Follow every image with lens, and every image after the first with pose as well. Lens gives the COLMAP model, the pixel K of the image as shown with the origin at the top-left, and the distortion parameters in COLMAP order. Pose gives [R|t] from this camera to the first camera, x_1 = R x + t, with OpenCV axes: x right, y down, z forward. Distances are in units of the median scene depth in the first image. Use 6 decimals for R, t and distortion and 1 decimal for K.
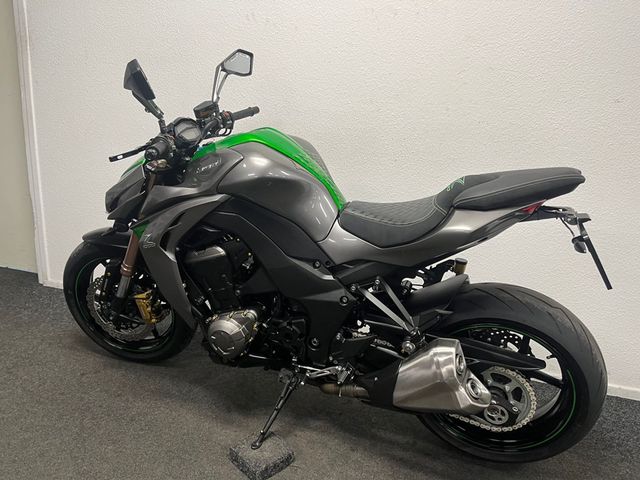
lens RADIAL K [[486.1, 0, 320.3], [0, 486.1, 237.3], [0, 0, 1]] dist [0.050849, 0.001353]
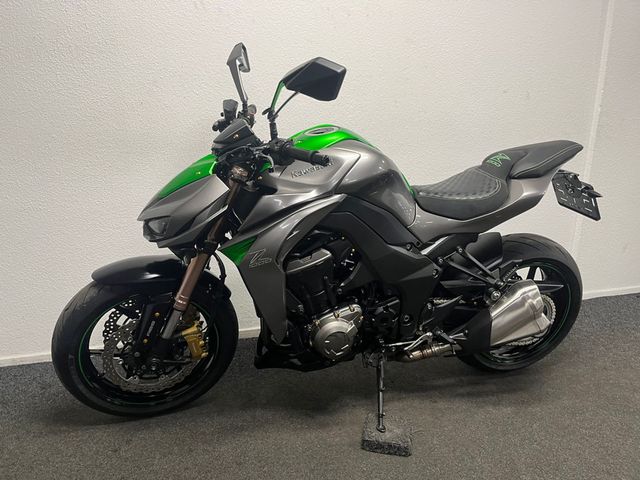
lens RADIAL K [[486.1, 0, 321.6], [0, 486.1, 239.8], [0, 0, 1]] dist [0.050849, 0.001353]
pose [[0.818734, -0.183073, 0.544205, -0.738715], [0.171143, 0.982534, 0.073052, -0.071514], [-0.548074, 0.033326, 0.835766, 0.183710]]
